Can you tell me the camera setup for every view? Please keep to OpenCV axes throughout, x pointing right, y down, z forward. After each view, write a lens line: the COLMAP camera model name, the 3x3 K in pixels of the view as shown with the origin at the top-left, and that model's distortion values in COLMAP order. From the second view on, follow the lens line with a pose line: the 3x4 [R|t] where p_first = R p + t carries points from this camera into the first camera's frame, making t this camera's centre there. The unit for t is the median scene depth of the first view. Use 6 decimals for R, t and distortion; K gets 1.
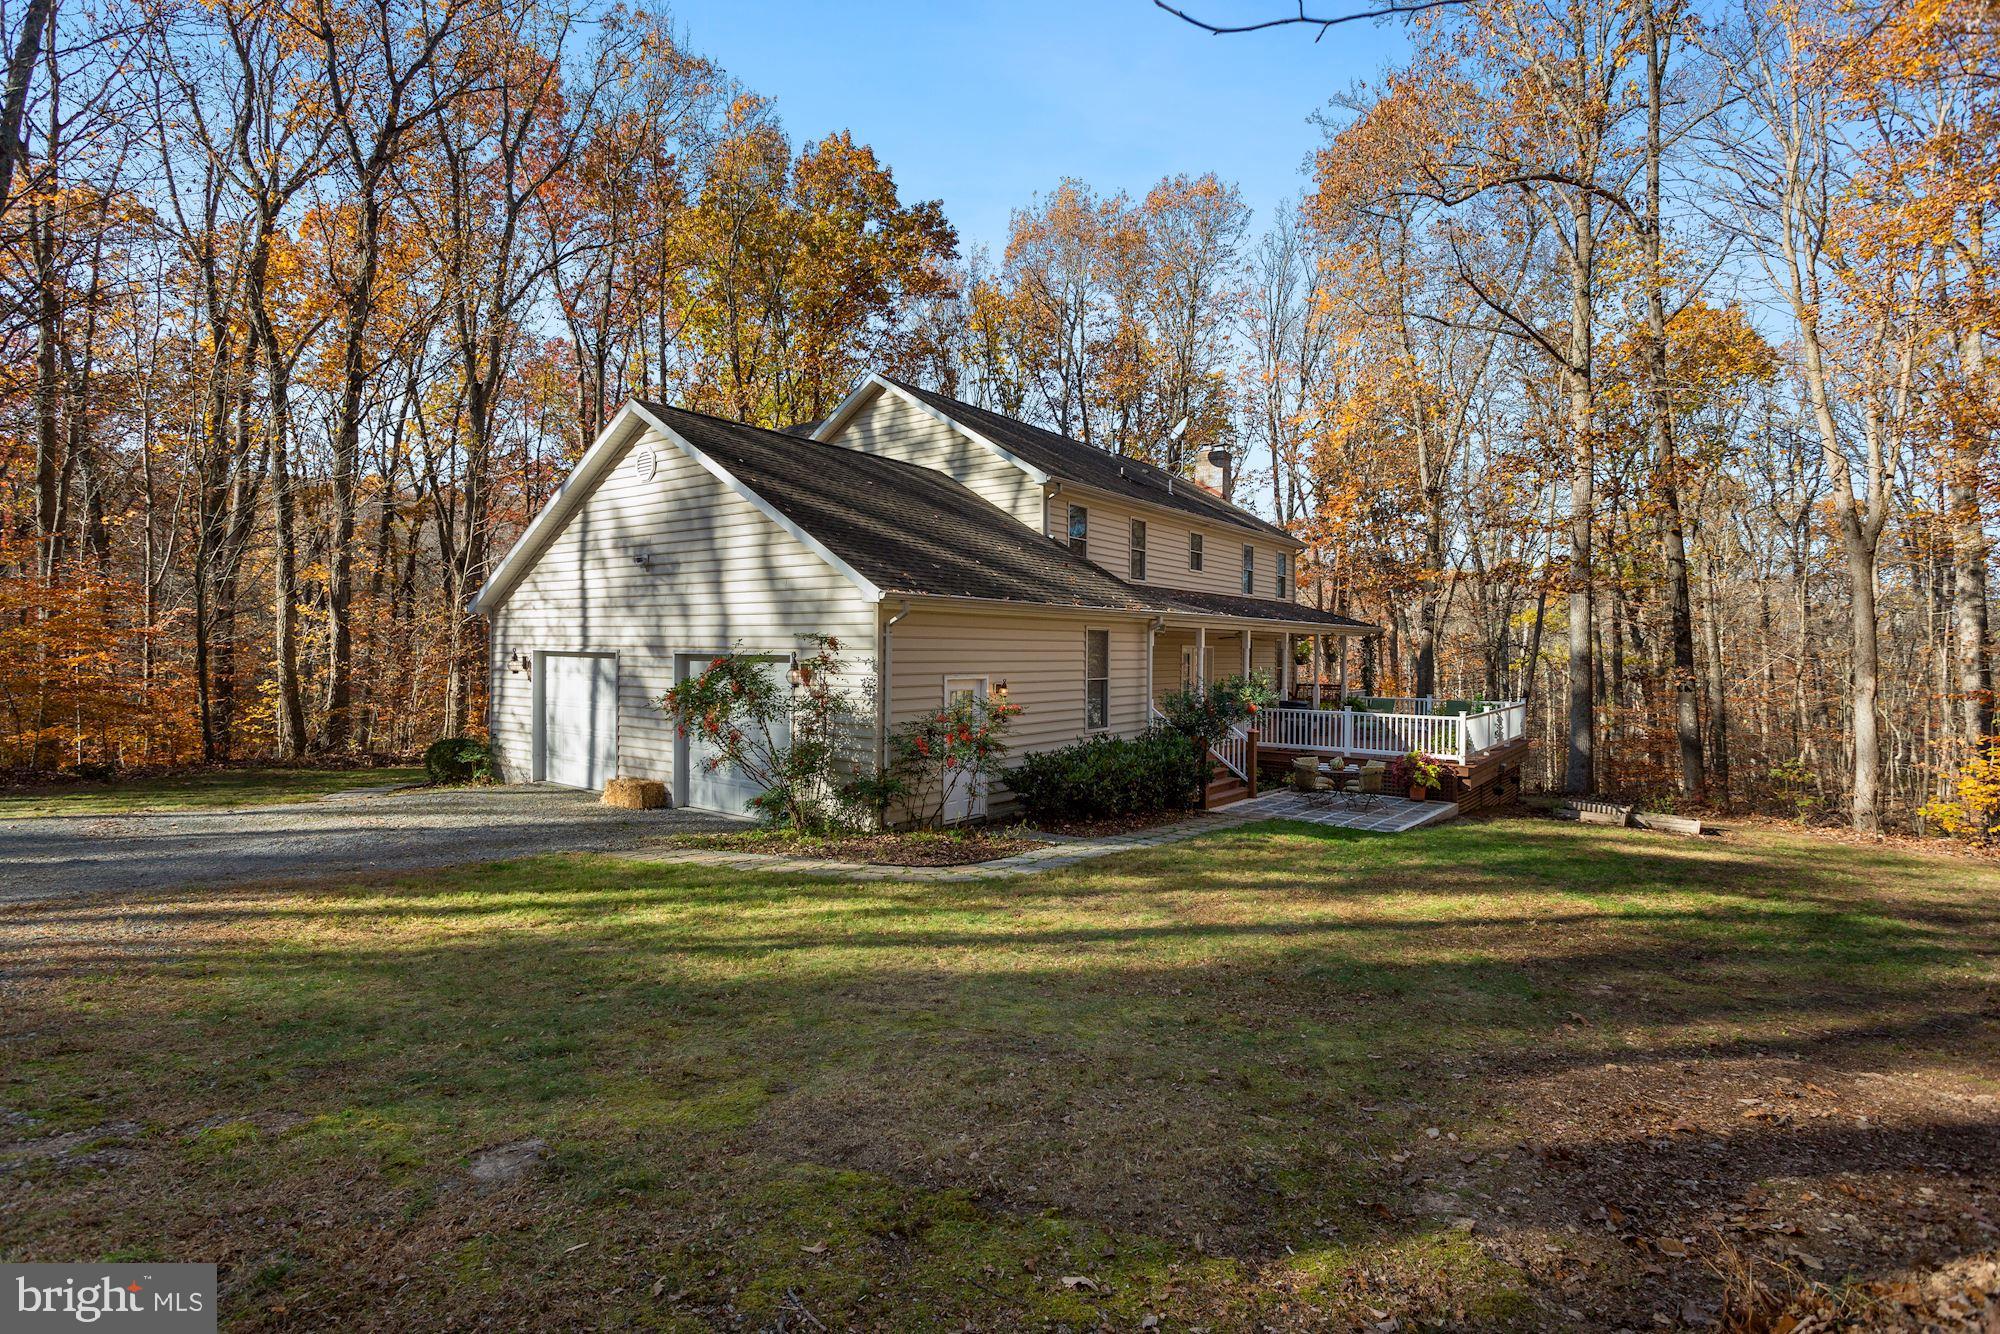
lens RADIAL K [[979.9, 0, 1000.0], [0, 979.9, 667.0], [0, 0, 1]] dist [-0.000697, 0.000036]
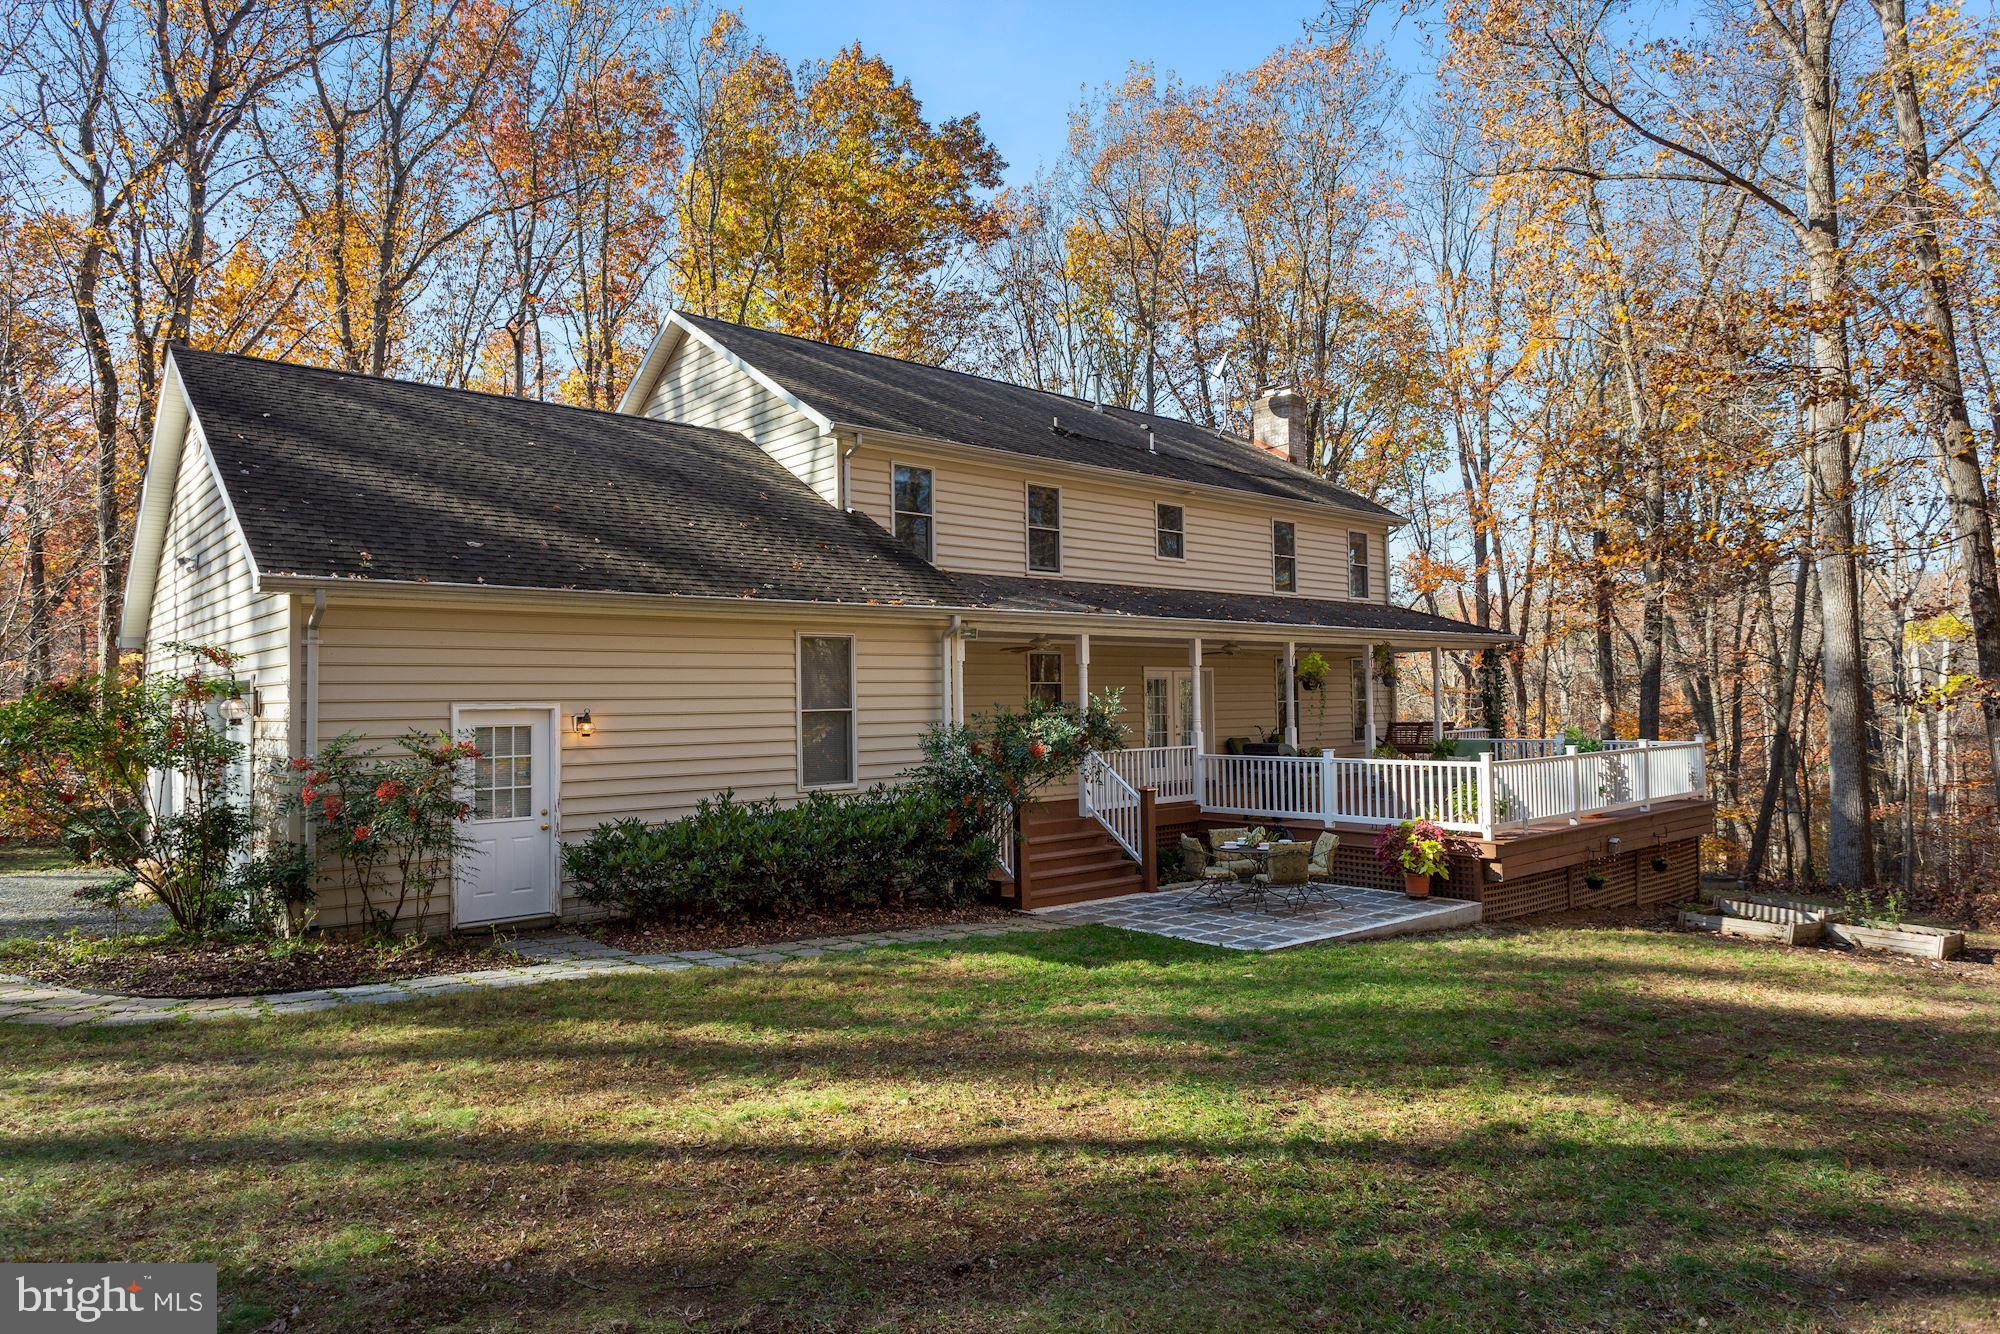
lens RADIAL K [[1210.1, 0, 1000.0], [0, 1210.1, 667.0], [0, 0, 1]] dist [0.000915, -0.000079]
pose [[0.978311, -0.030096, -0.204942, 0.287021], [0.020924, 0.998686, -0.046773, 0.017703], [0.206080, 0.041470, 0.977656, 0.163726]]
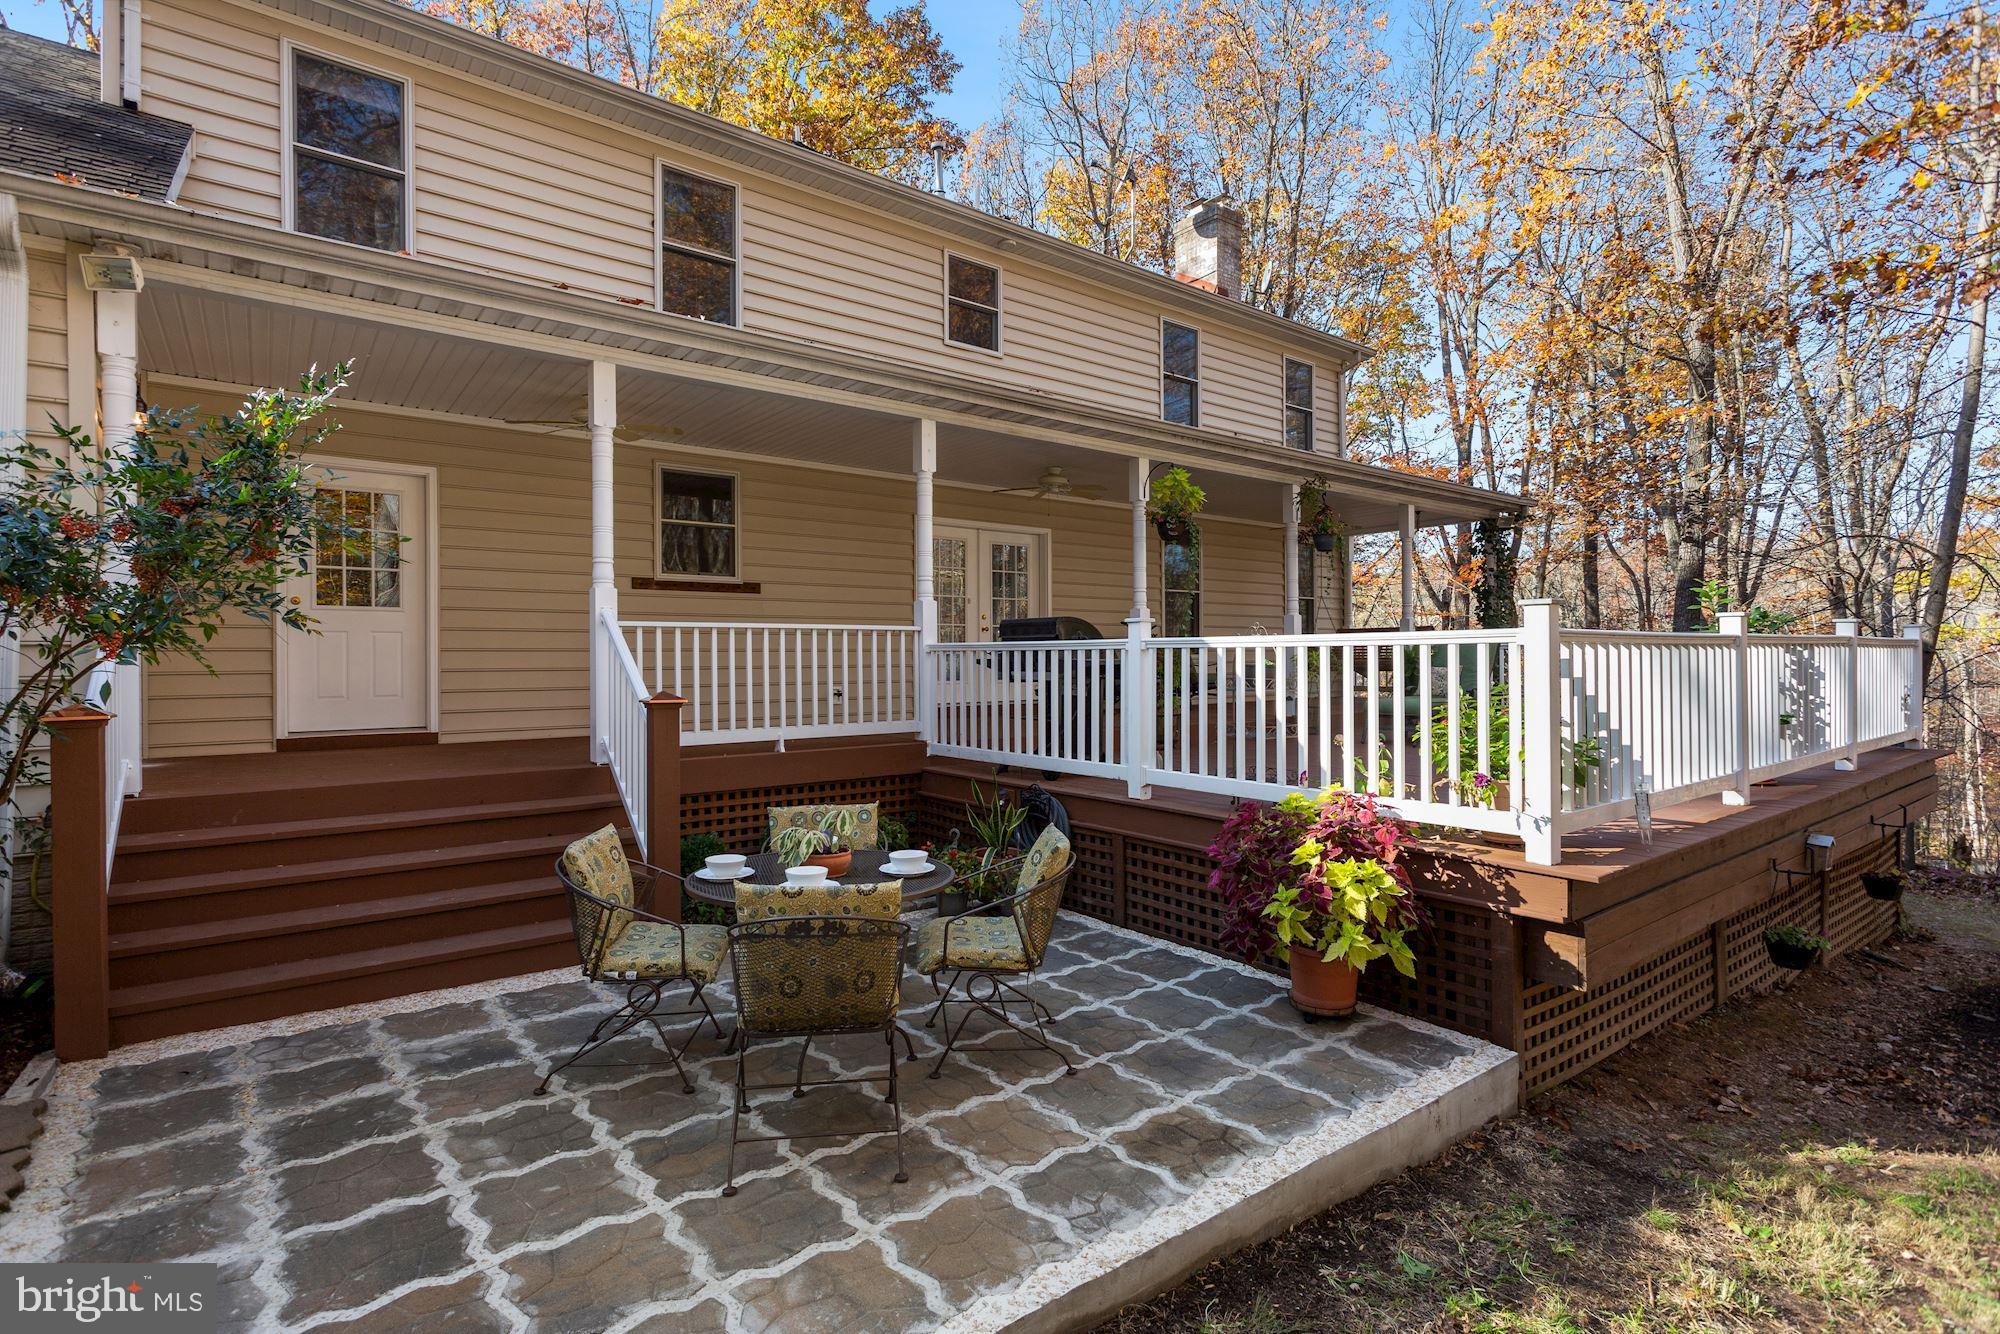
lens RADIAL K [[959.7, 0, 986.0], [0, 959.7, 655.4], [0, 0, 1]] dist [-0.000552, 0.000570]
pose [[0.960527, -0.014581, -0.277804, 0.361848], [0.009629, 0.999770, -0.019181, 0.051707], [0.278020, 0.015748, 0.960446, 0.673040]]
